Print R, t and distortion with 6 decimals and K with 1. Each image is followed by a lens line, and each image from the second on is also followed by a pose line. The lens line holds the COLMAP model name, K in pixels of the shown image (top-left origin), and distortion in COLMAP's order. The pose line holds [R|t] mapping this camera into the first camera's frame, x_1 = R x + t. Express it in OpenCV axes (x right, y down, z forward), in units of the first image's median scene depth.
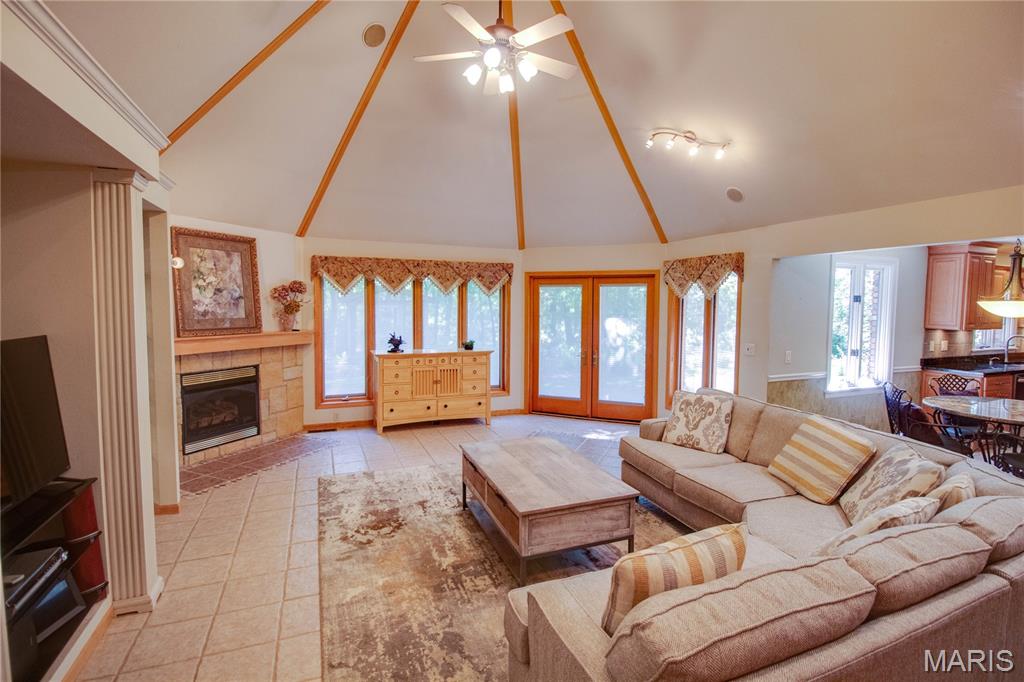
lens RADIAL K [[493.8, 0, 509.2], [0, 493.8, 336.7], [0, 0, 1]] dist [-0.000650, -0.000065]
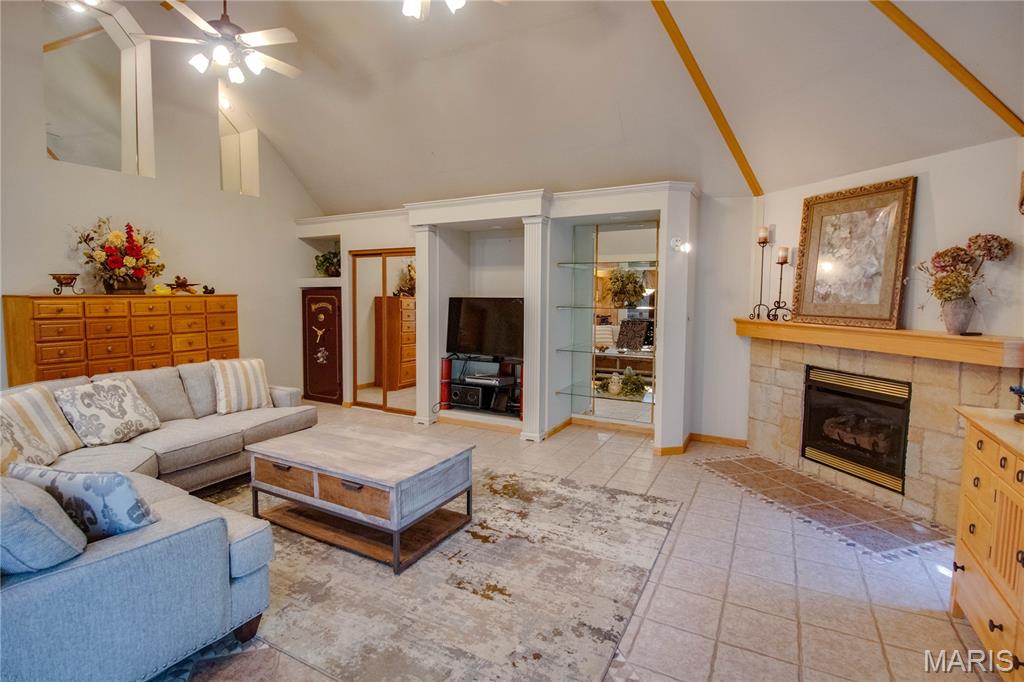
lens RADIAL K [[493.8, 0, 502.6], [0, 493.8, 339.7], [0, 0, 1]] dist [-0.000650, -0.000065]
pose [[-0.776215, 0.049519, -0.628520, 0.304388], [-0.051019, 0.988708, 0.140904, -0.064883], [0.628400, 0.141439, -0.764924, 1.308386]]
